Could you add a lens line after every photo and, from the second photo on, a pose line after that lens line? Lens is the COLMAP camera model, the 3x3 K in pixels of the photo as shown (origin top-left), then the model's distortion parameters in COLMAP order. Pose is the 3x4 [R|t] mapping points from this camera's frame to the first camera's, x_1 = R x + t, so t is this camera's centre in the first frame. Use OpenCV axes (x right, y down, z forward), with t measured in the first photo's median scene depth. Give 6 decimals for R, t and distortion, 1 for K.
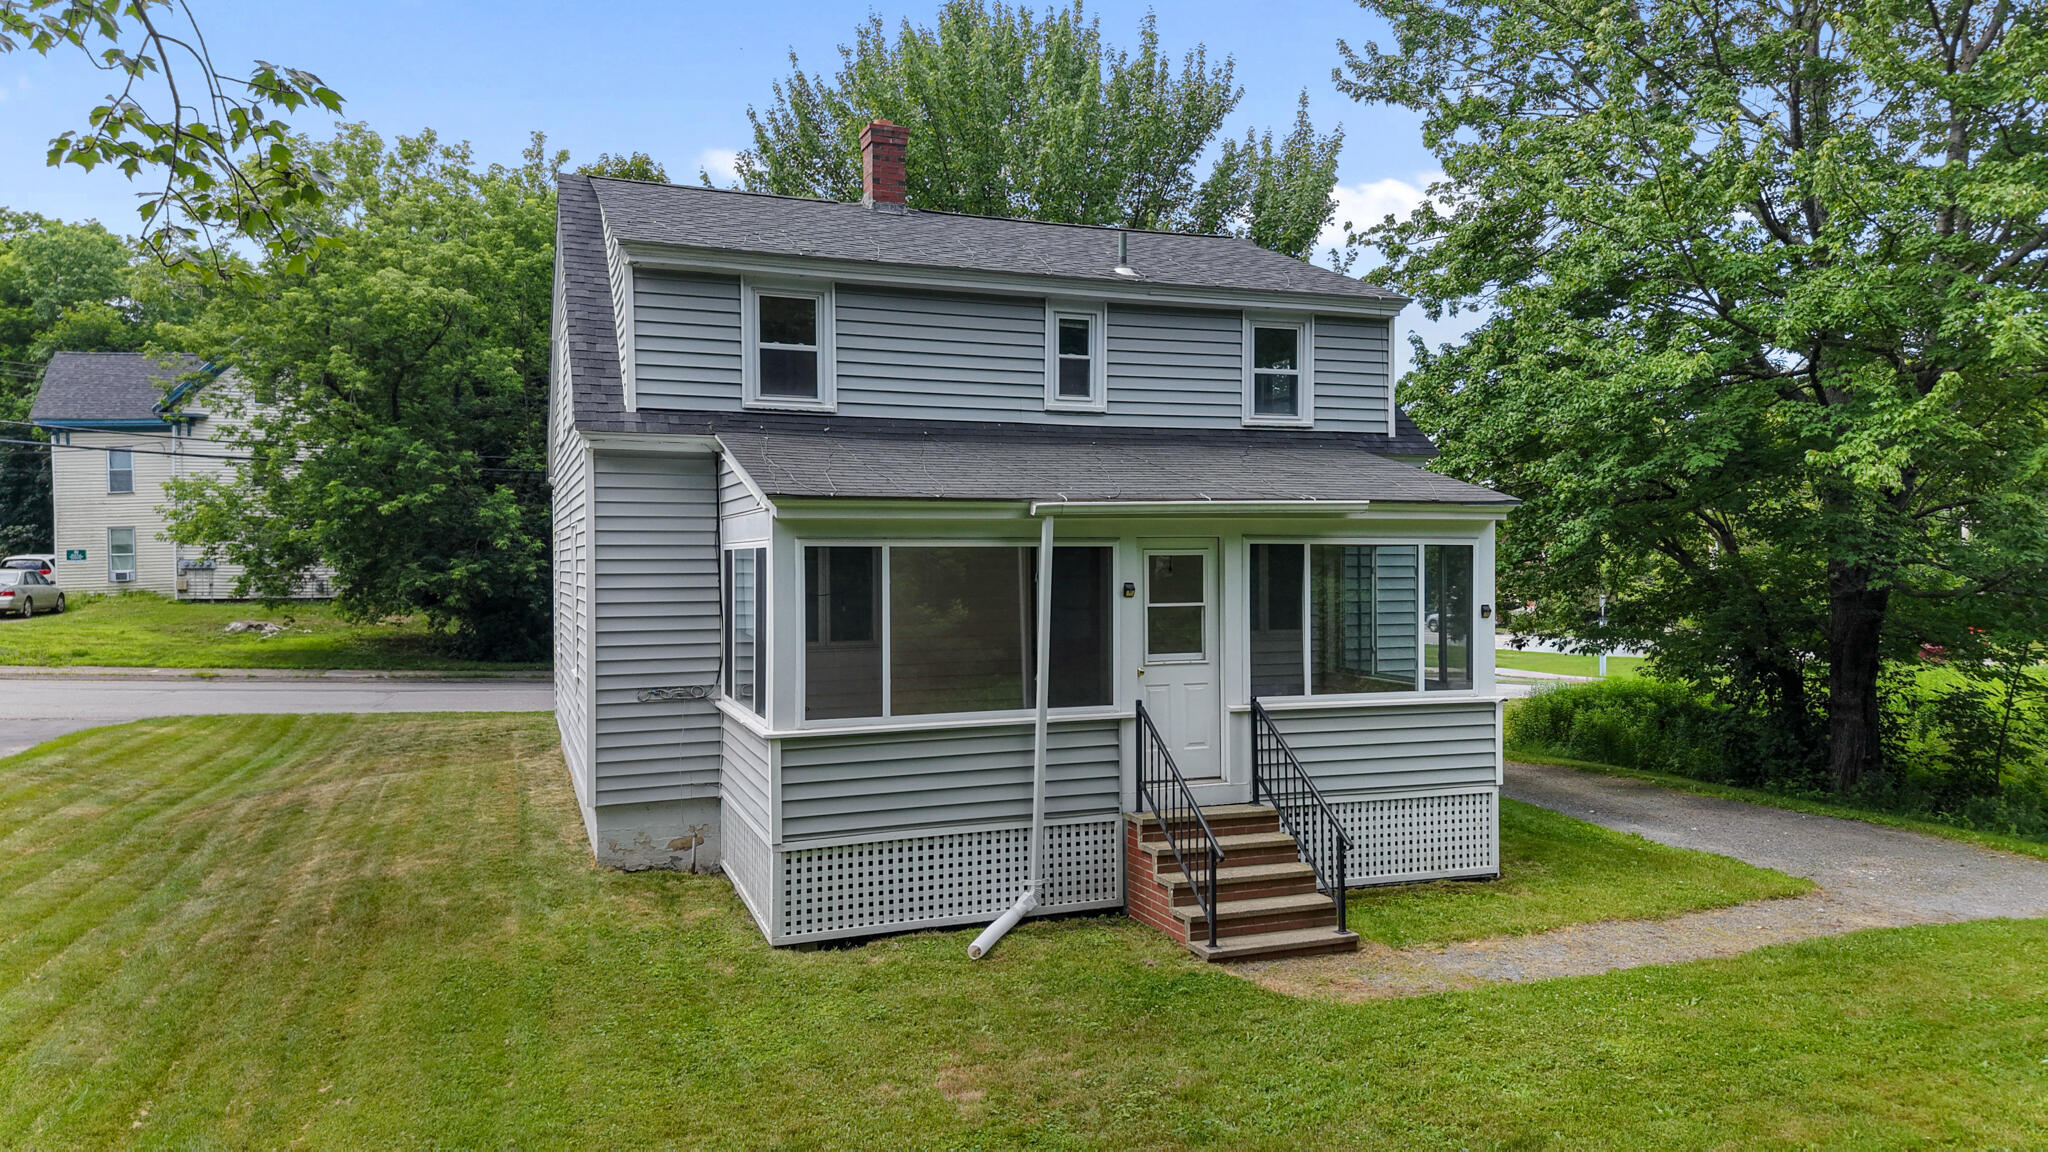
lens RADIAL K [[1418.4, 0, 1038.3], [0, 1418.4, 582.9], [0, 0, 1]] dist [0.005295, -0.002981]
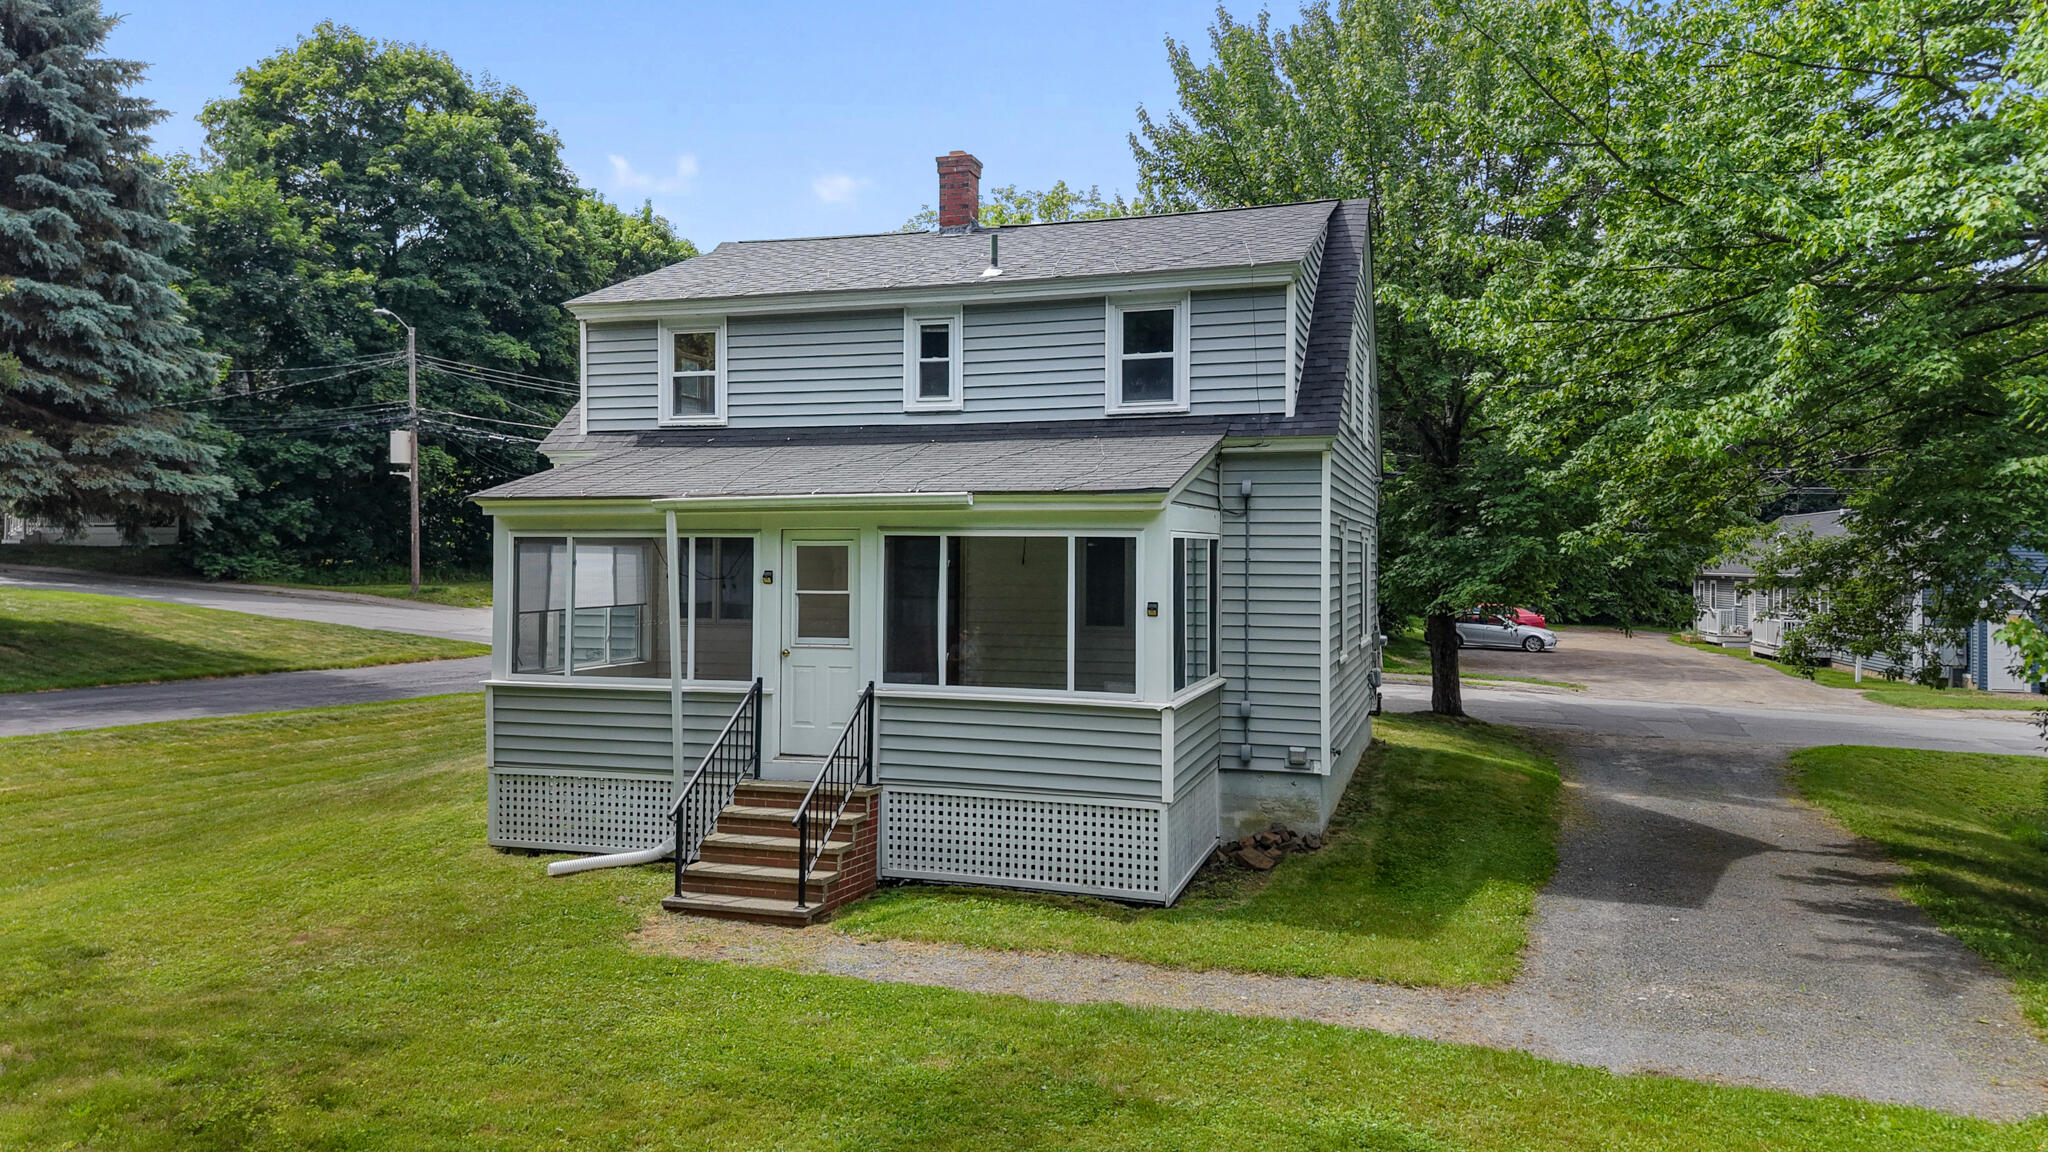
lens RADIAL K [[1418.4, 0, 1042.4], [0, 1418.4, 564.0], [0, 0, 1]] dist [0.005295, -0.002981]
pose [[0.785262, 0.009213, -0.619095, 0.815787], [-0.018433, 0.999794, -0.008502, 0.000345], [0.618889, 0.018088, 0.785270, 0.242158]]
